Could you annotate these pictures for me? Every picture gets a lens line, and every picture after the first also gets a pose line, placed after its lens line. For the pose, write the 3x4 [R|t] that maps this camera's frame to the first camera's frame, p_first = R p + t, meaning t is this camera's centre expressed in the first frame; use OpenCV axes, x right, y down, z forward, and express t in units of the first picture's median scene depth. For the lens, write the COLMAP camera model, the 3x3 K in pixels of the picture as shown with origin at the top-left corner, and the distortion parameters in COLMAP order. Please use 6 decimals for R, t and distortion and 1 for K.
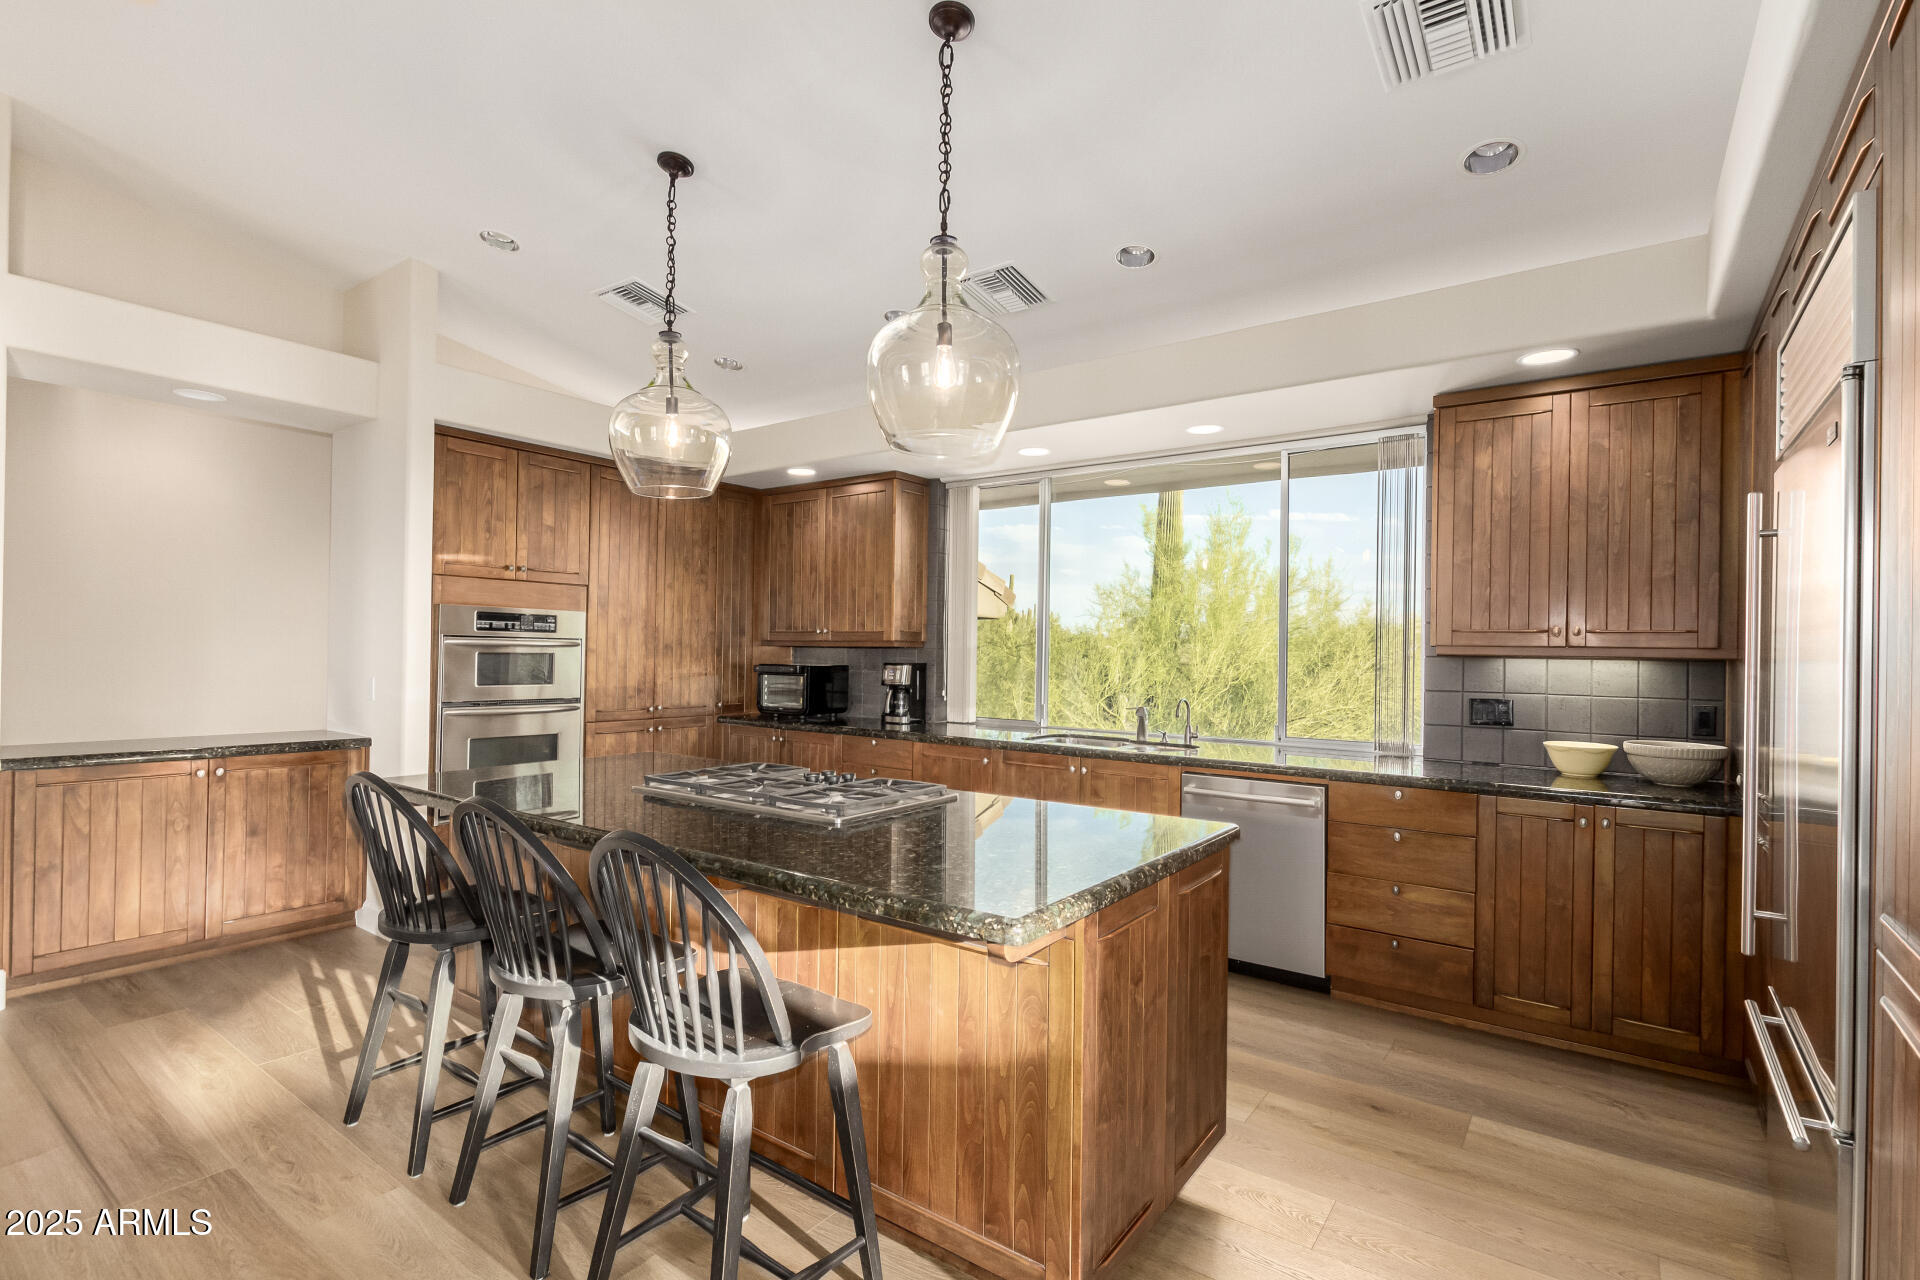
lens RADIAL K [[920.3, 0, 950.4], [0, 920.3, 652.1], [0, 0, 1]] dist [0.004280, -0.001095]
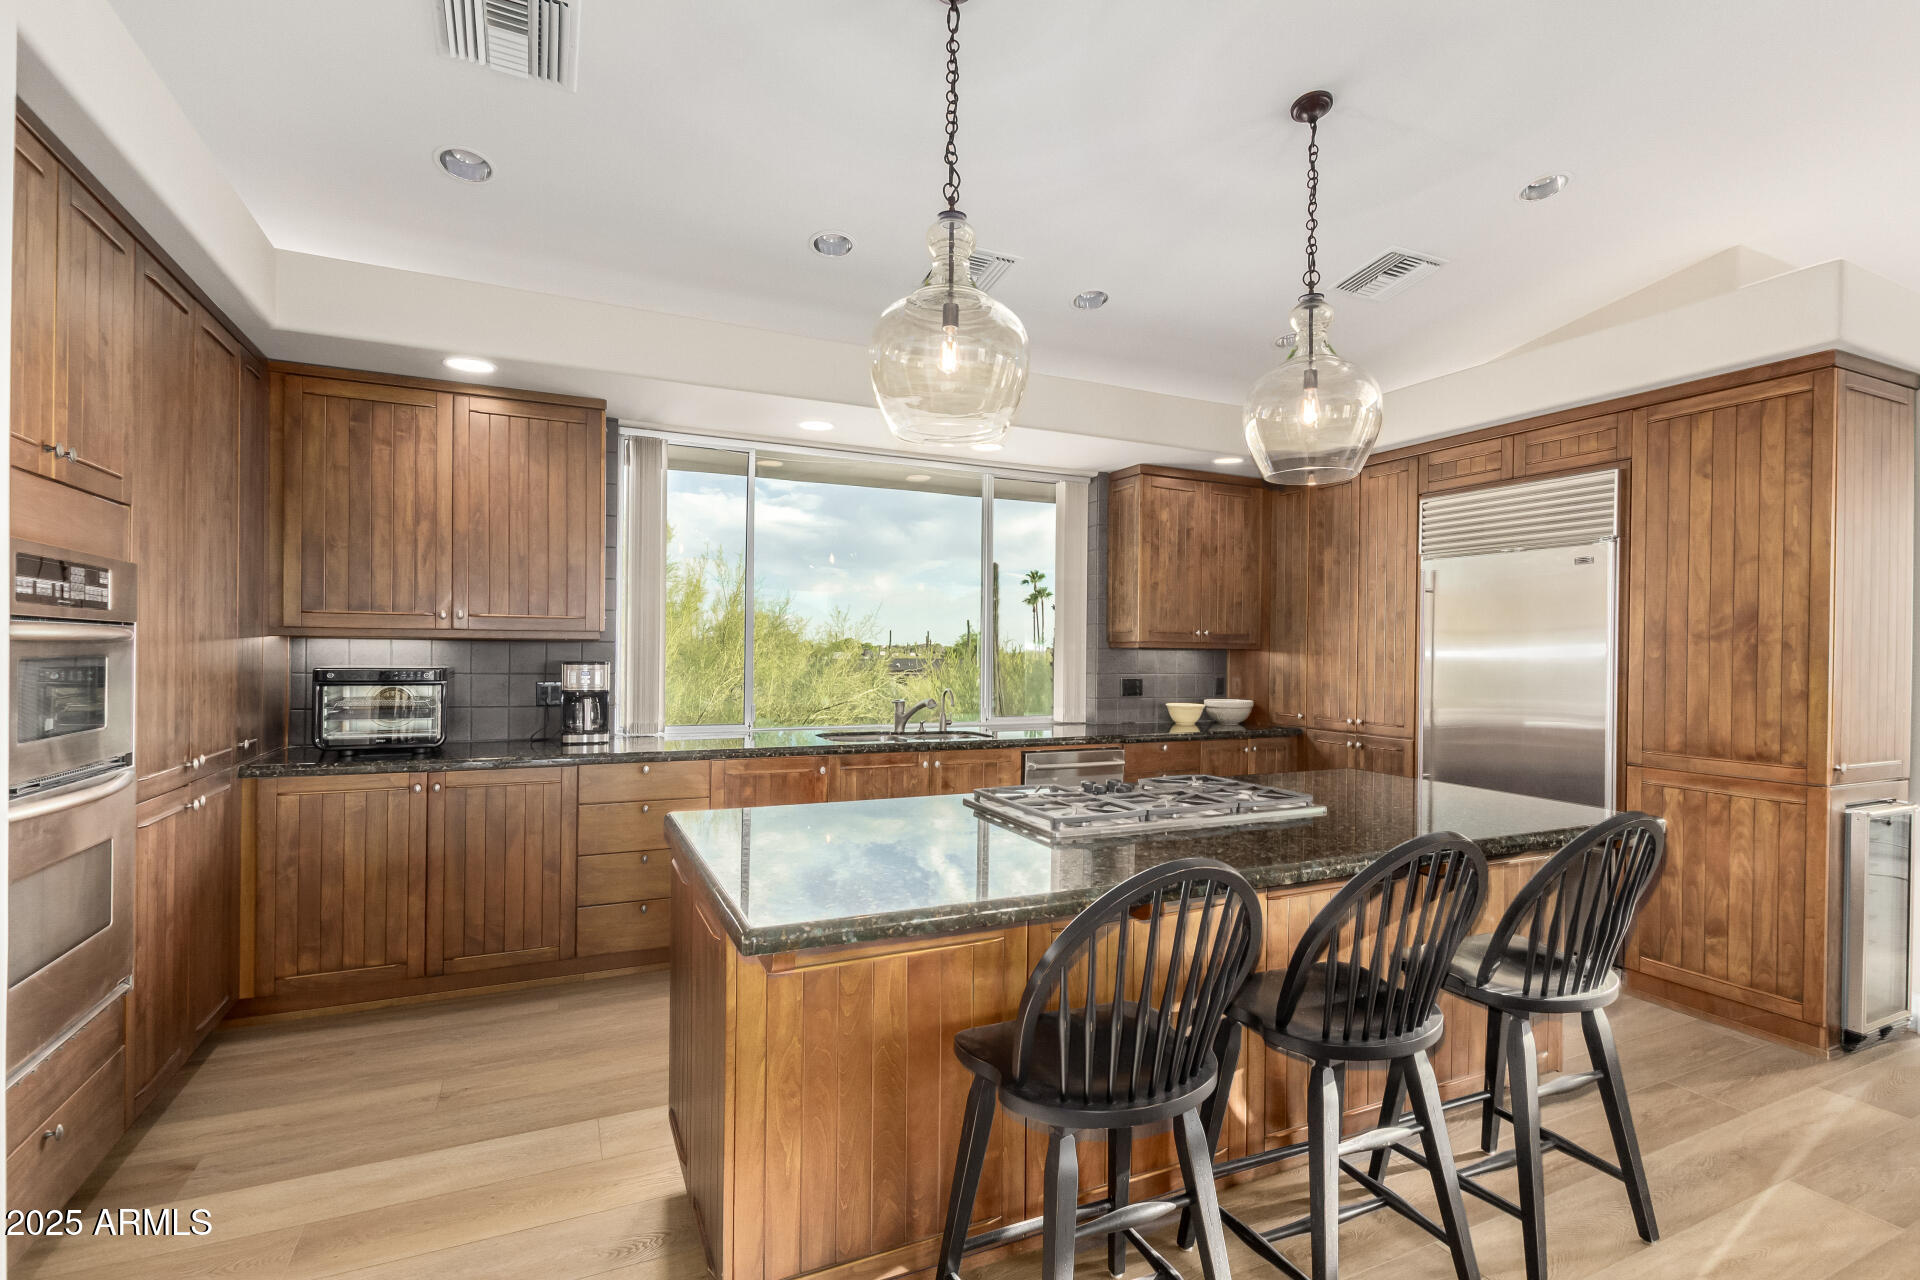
lens RADIAL K [[884.5, 0, 957.7], [0, 884.5, 652.5], [0, 0, 1]] dist [-0.003143, -0.000707]
pose [[0.470039, -0.013523, 0.882542, -0.598199], [-0.003722, 0.999843, 0.017303, -0.008710], [-0.882638, -0.011418, 0.469915, 0.450087]]
